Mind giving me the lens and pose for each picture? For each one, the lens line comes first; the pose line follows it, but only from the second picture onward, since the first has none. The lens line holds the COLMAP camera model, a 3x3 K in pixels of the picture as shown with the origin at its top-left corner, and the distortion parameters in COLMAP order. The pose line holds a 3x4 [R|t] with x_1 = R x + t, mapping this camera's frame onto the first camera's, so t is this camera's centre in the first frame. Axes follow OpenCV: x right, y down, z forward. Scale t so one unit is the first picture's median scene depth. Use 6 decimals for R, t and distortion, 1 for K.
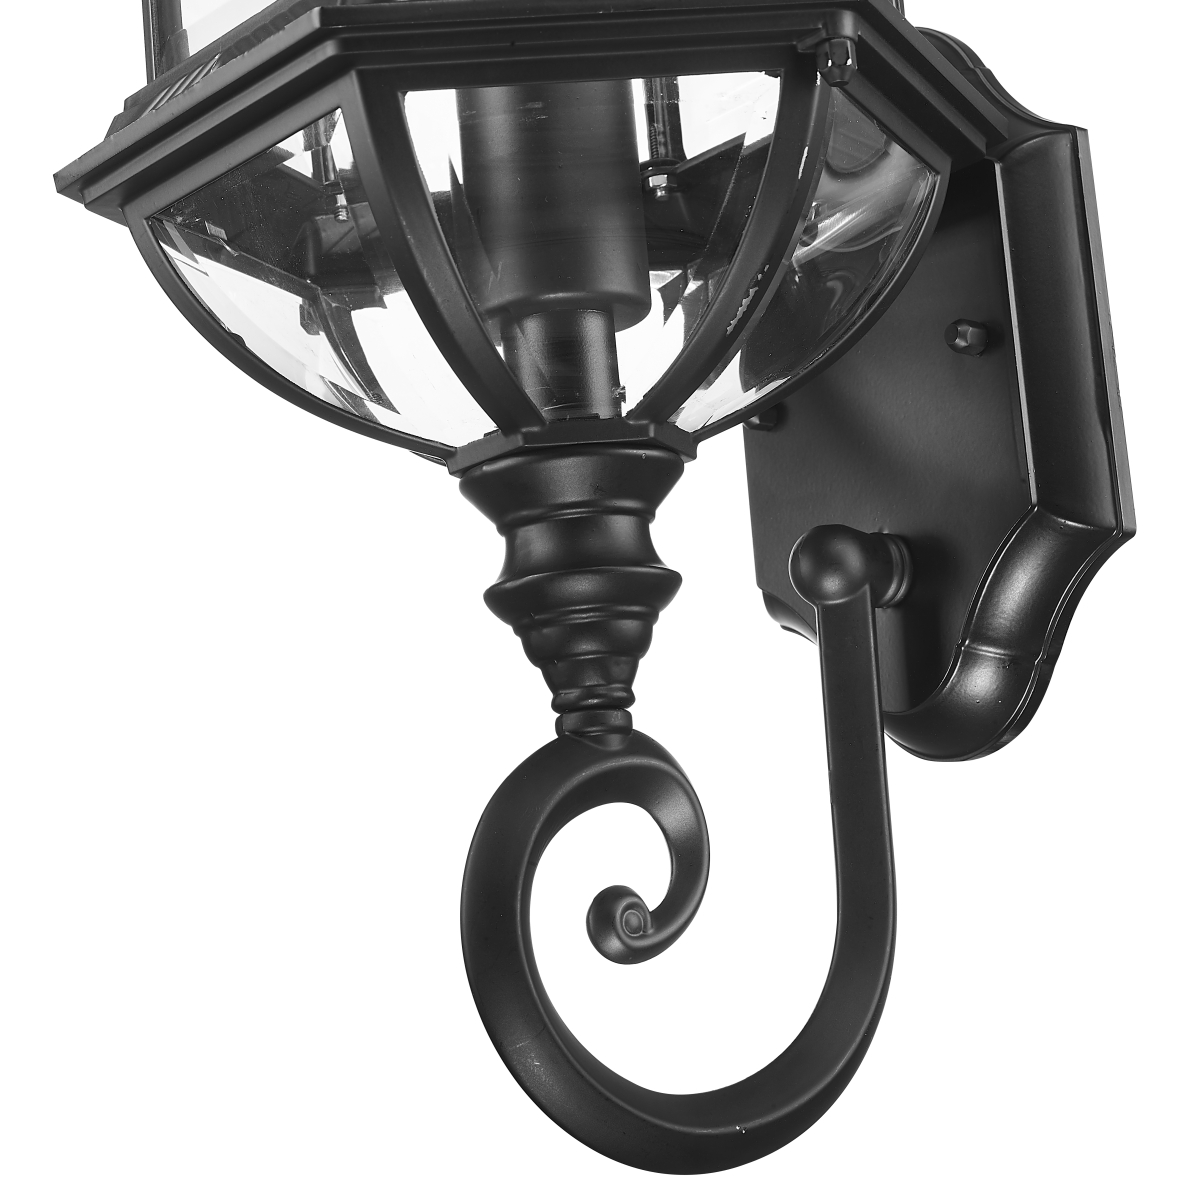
lens RADIAL K [[3970.9, 0, 600.0], [0, 3970.9, 600.0], [0, 0, 1]] dist [-0.082711, -2.711178]
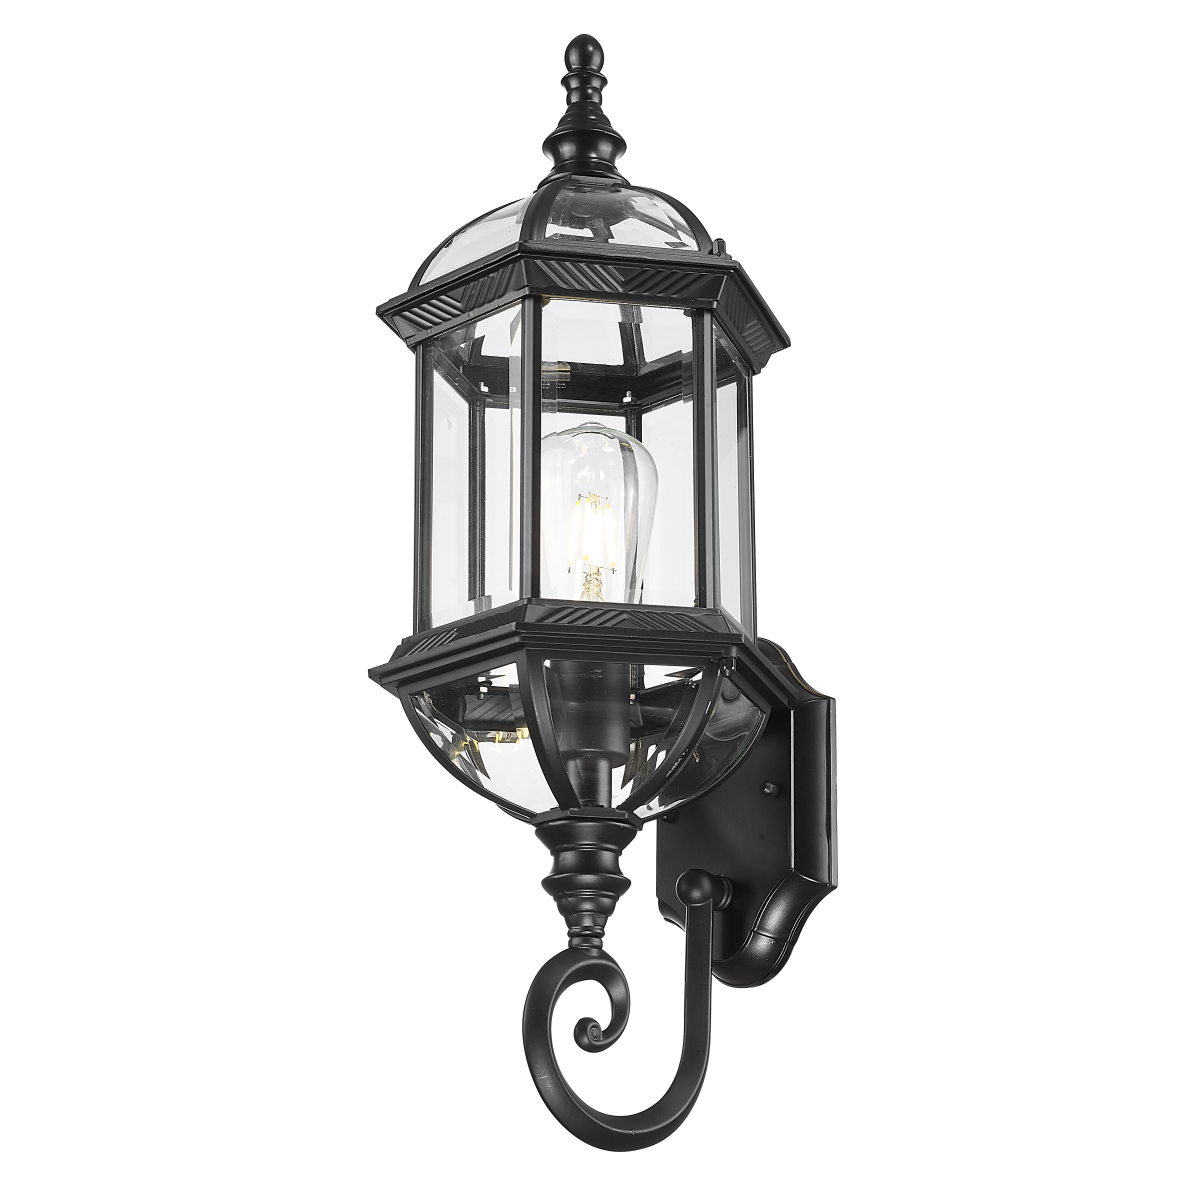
lens RADIAL K [[3970.9, 0, 600.0], [0, 3970.9, 600.0], [0, 0, 1]] dist [-0.082711, -2.711178]
pose [[0.992716, 0.111453, 0.045754, -0.115707], [-0.106166, 0.988776, -0.105126, 0.073113], [-0.056957, 0.099503, 0.993406, -1.215570]]
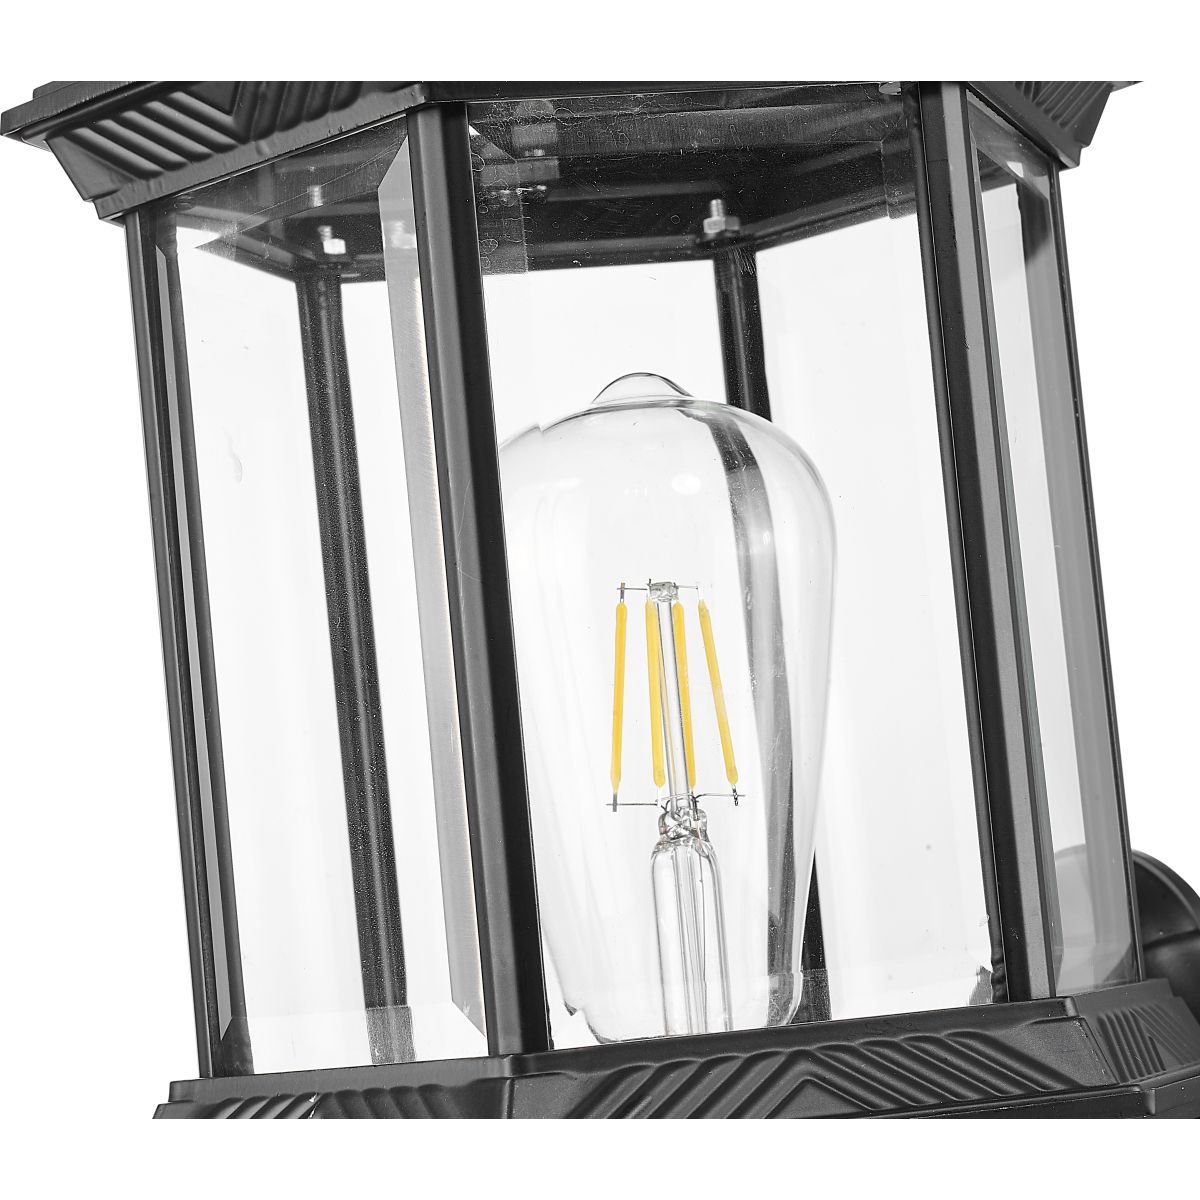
lens RADIAL K [[4025.0, 0, 600.0], [0, 4025.0, 600.0], [0, 0, 1]] dist [-0.055843, -2.200525]
pose [[0.998072, 0.003535, 0.061969, -0.086085], [-0.012701, 0.988883, 0.148154, -0.347150], [-0.060756, -0.148655, 0.987021, 0.222841]]
